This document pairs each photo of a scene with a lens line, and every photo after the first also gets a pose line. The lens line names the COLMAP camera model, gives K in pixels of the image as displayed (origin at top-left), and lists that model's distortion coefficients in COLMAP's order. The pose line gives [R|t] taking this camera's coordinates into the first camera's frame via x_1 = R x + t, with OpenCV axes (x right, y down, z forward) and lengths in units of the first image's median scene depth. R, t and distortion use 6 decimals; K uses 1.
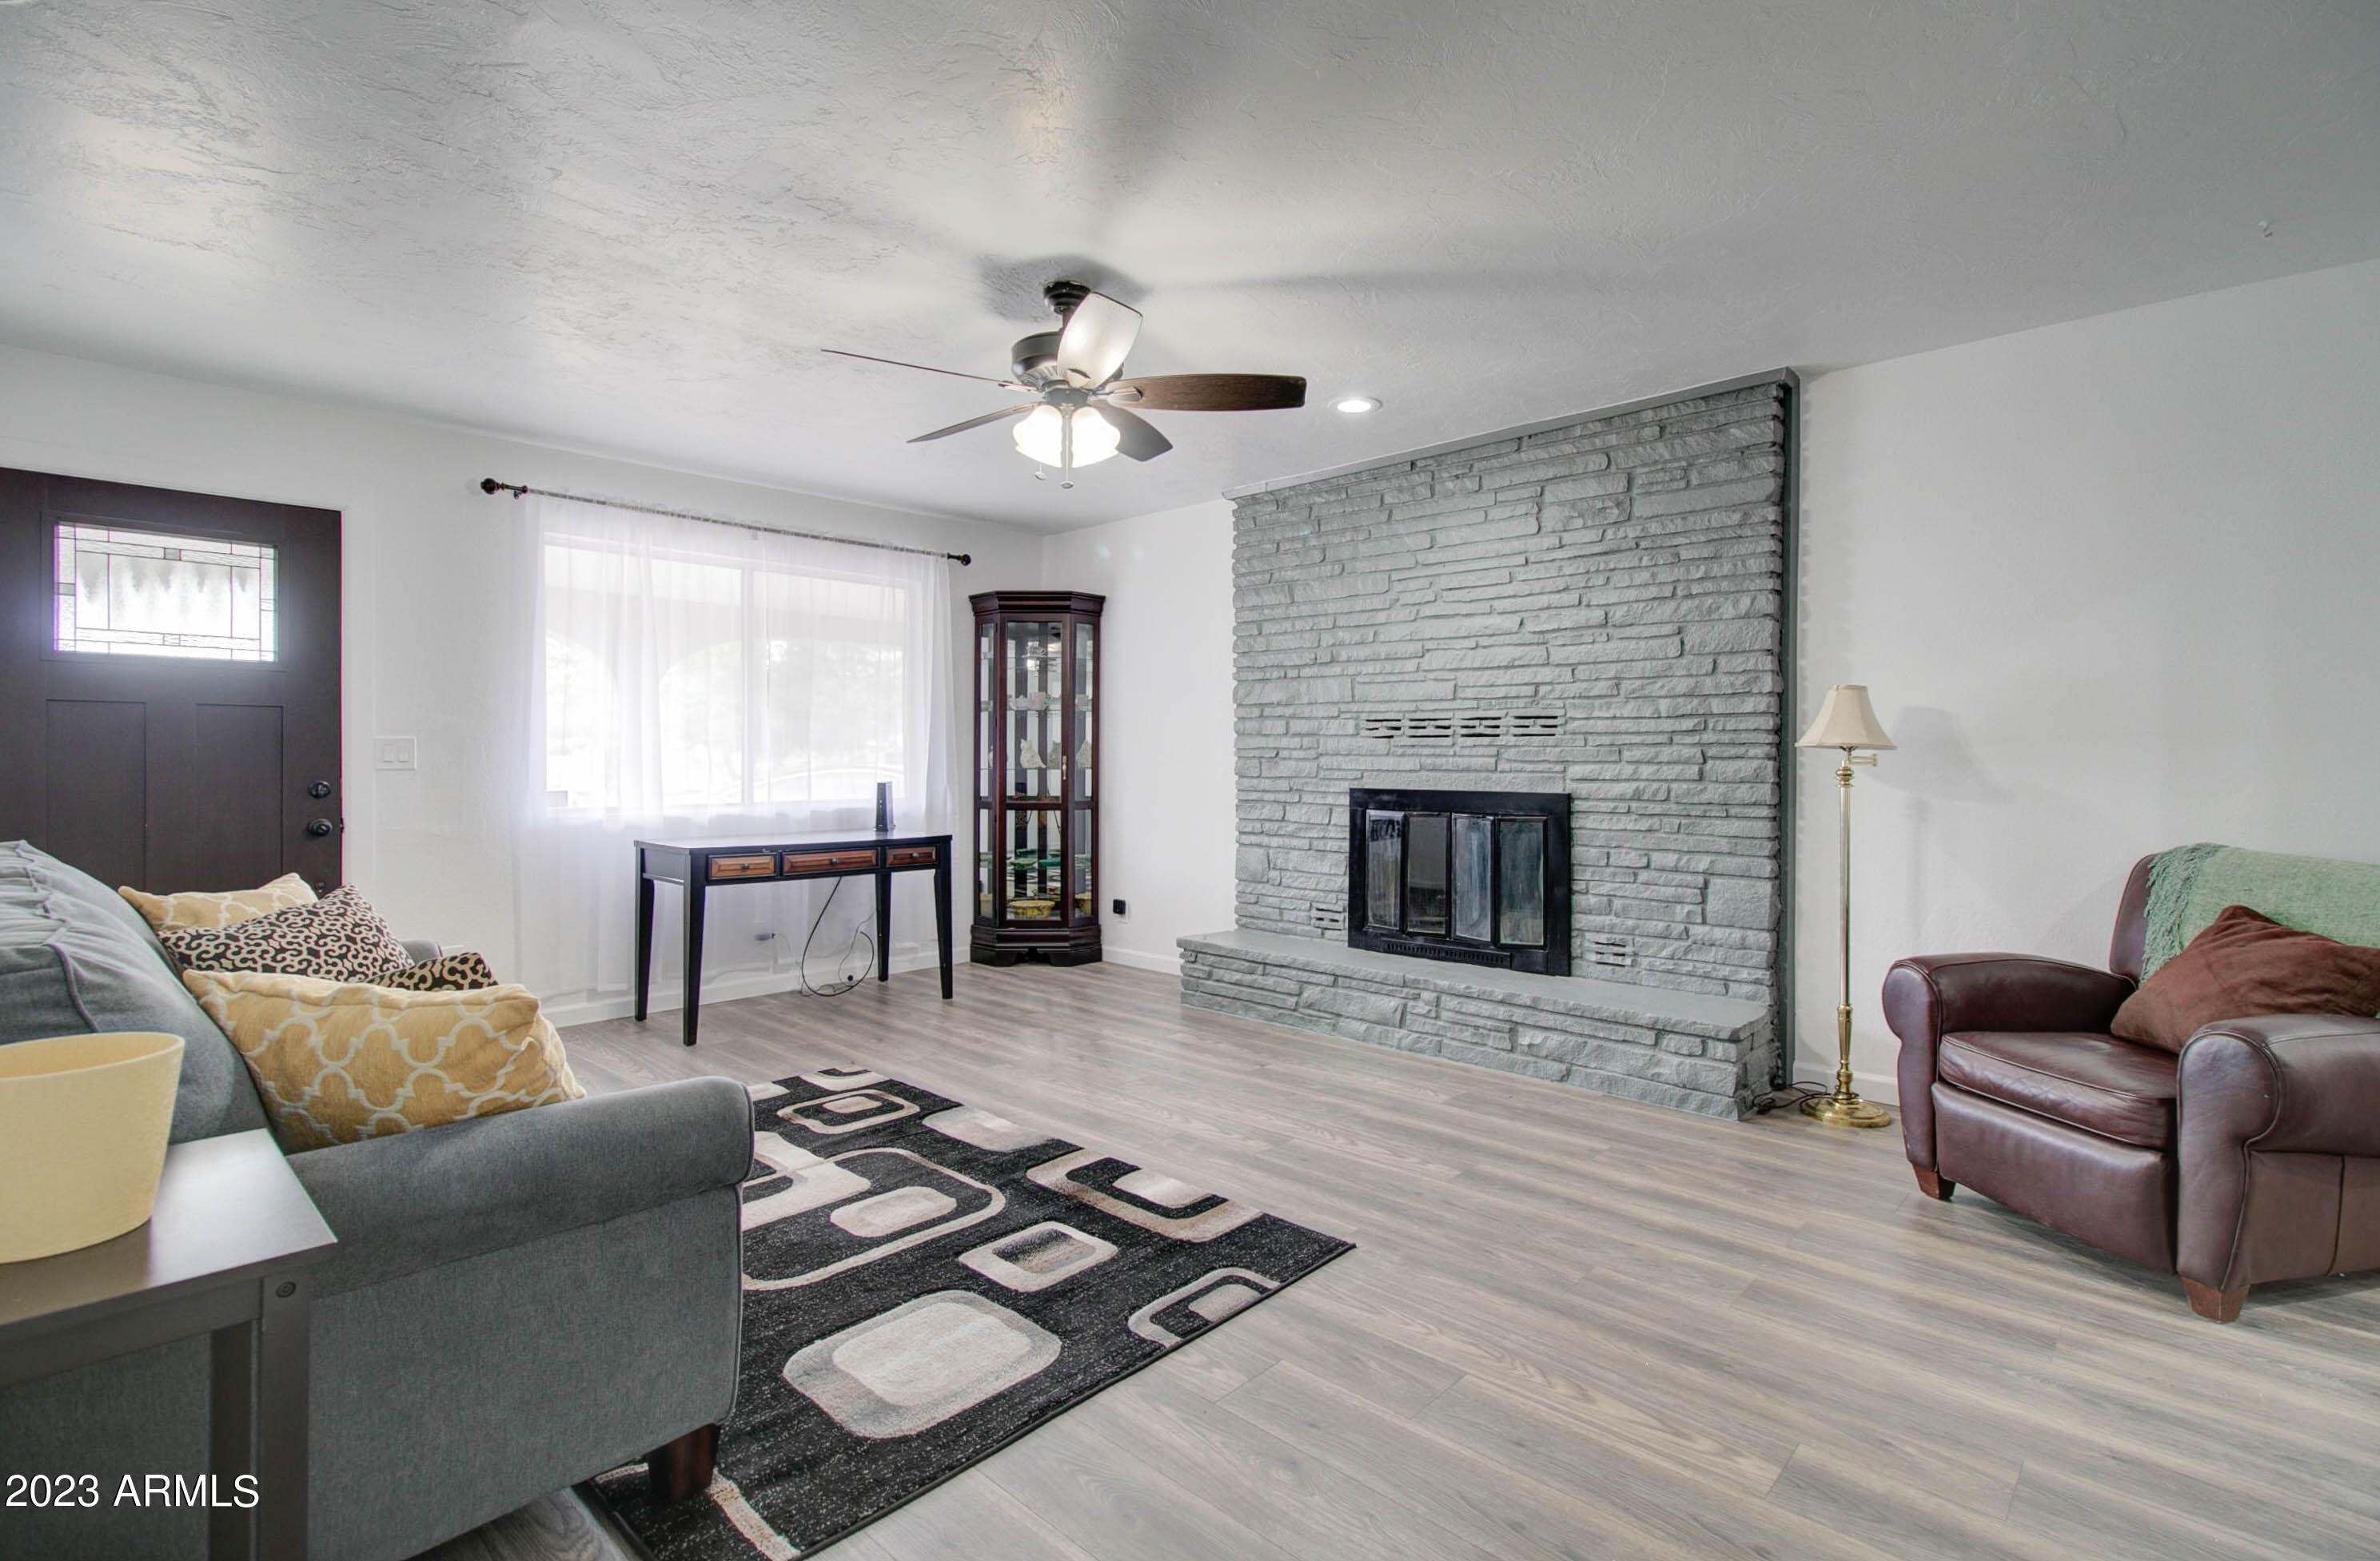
lens RADIAL K [[1079.6, 0, 1190.0], [0, 1079.6, 780.5], [0, 0, 1]] dist [-0.041943, 0.000034]
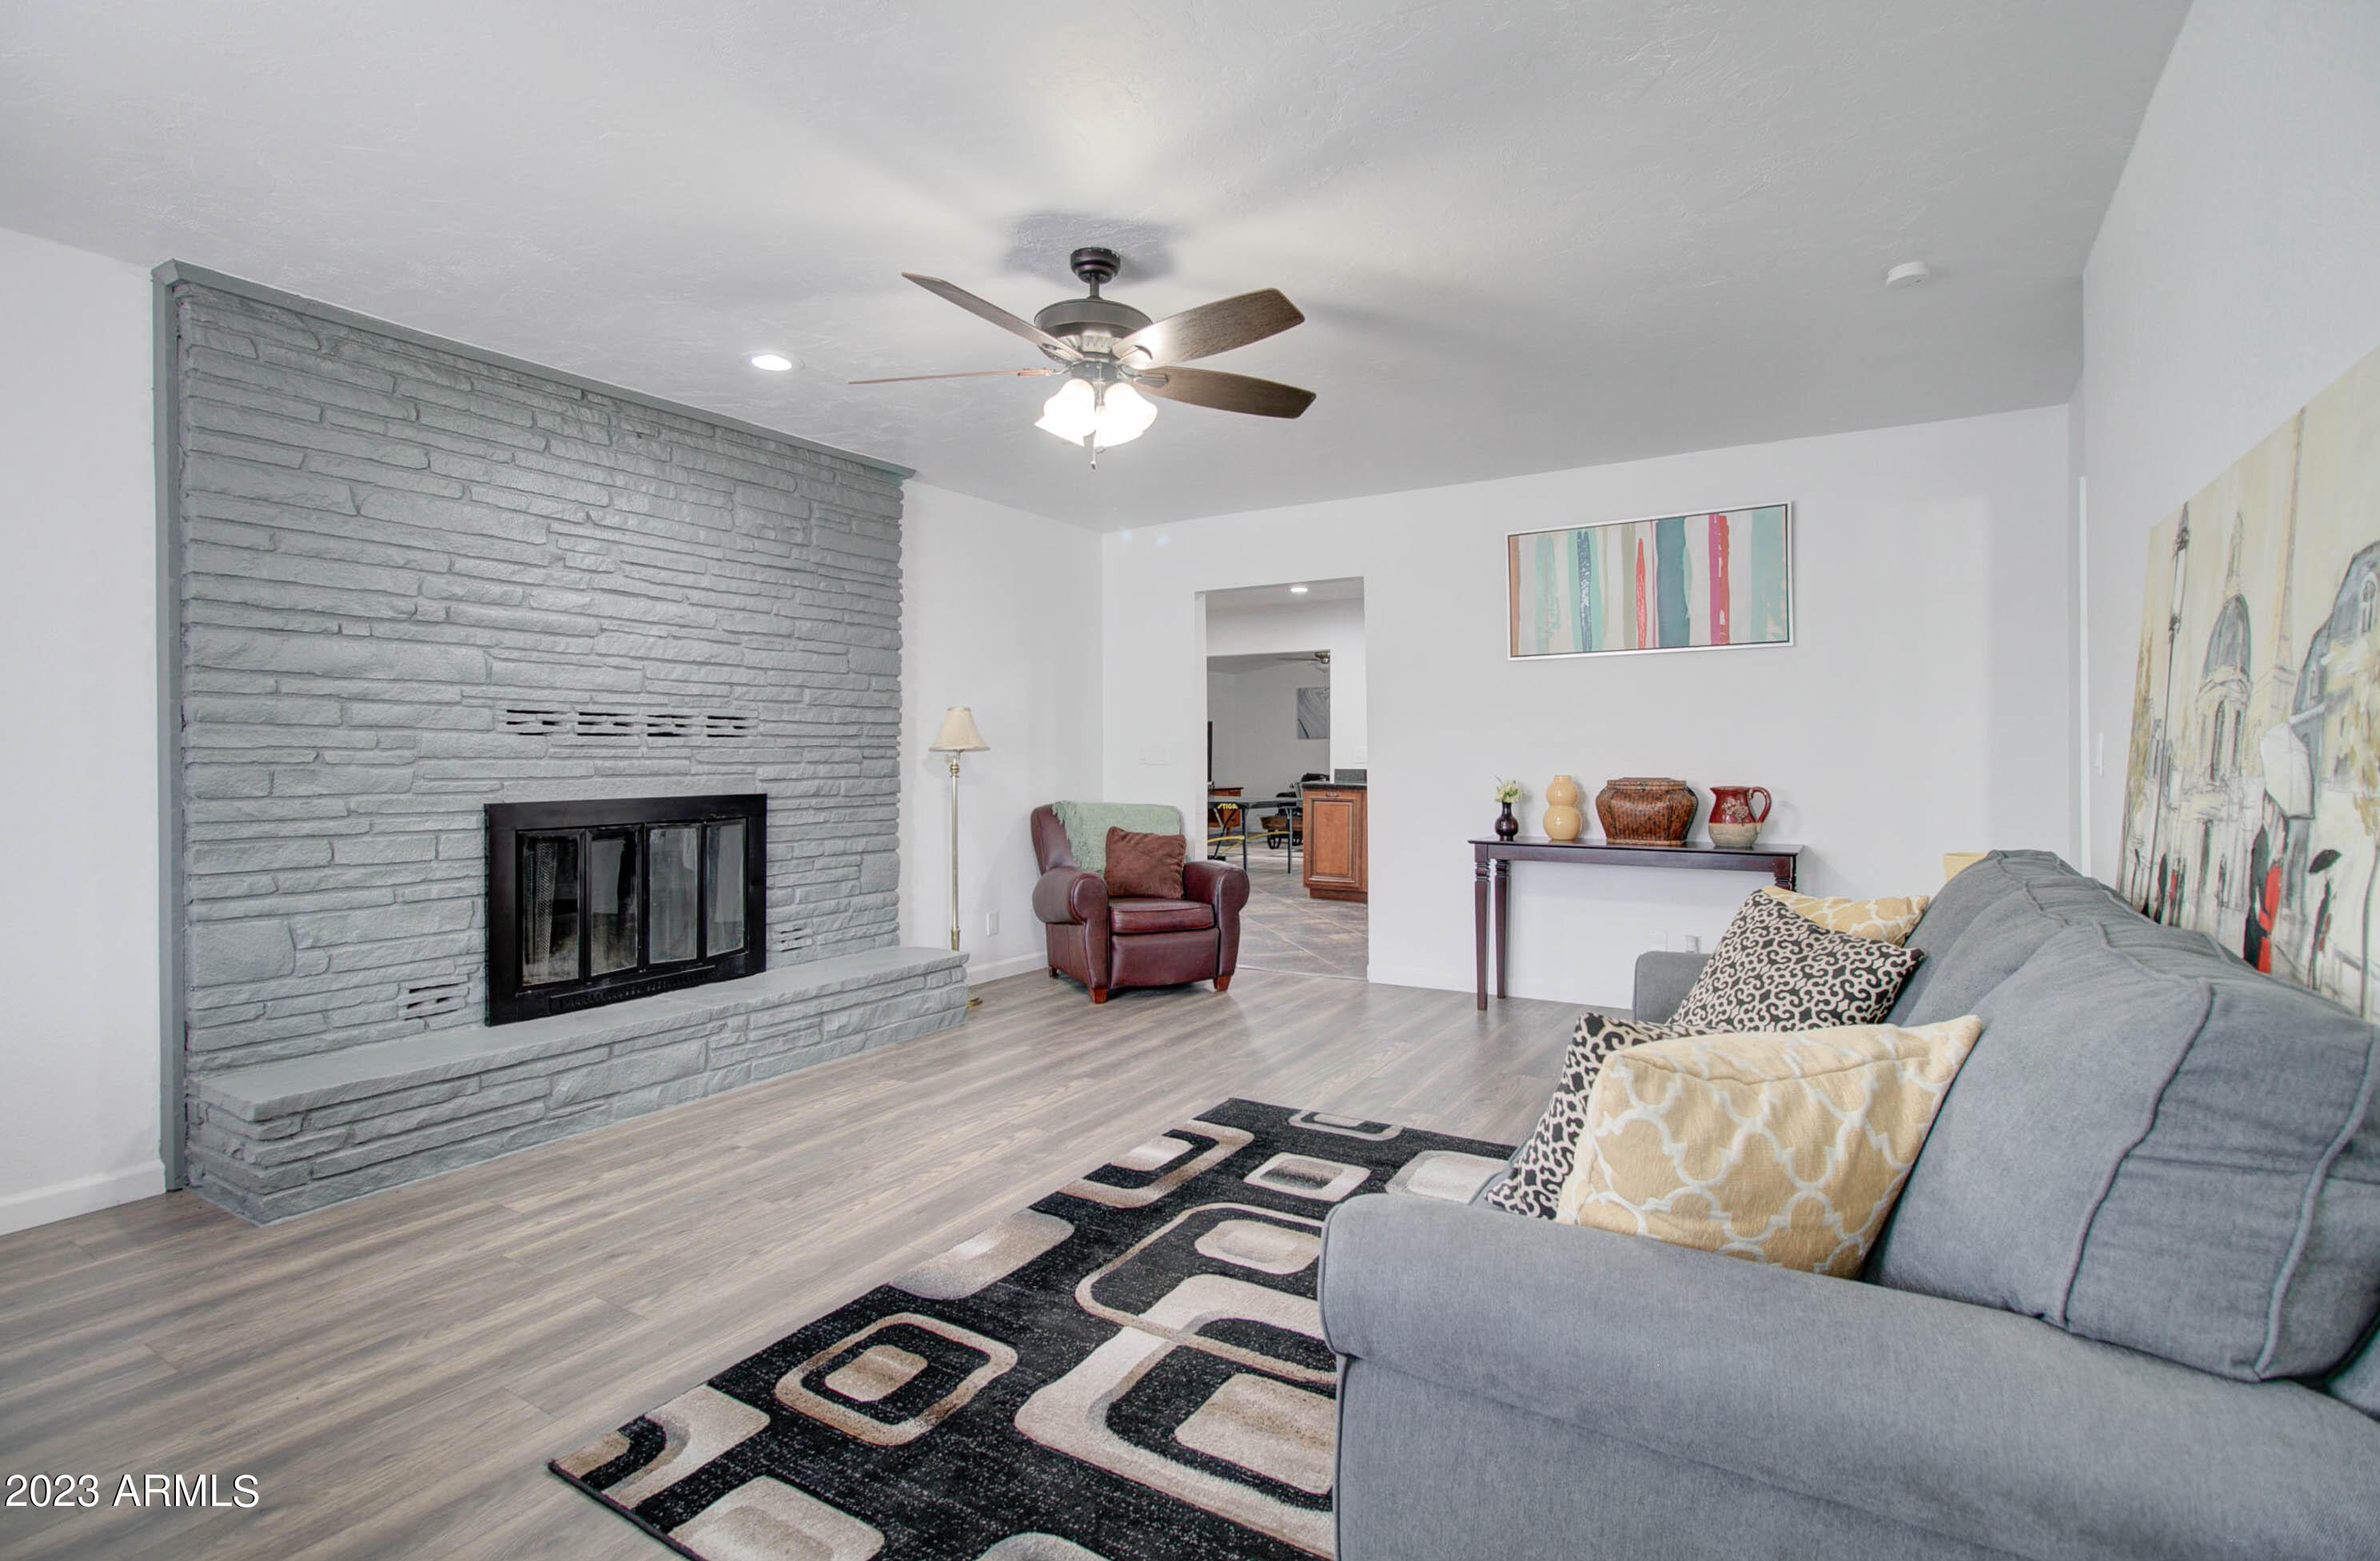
lens RADIAL K [[1118.8, 0, 1230.3], [0, 1118.8, 767.4], [0, 0, 1]] dist [-0.043503, 0.020680]
pose [[-0.213842, -0.011948, 0.976795, -0.817366], [0.024278, 0.999551, 0.017541, -0.021725], [-0.976567, 0.027466, -0.213456, 0.823335]]
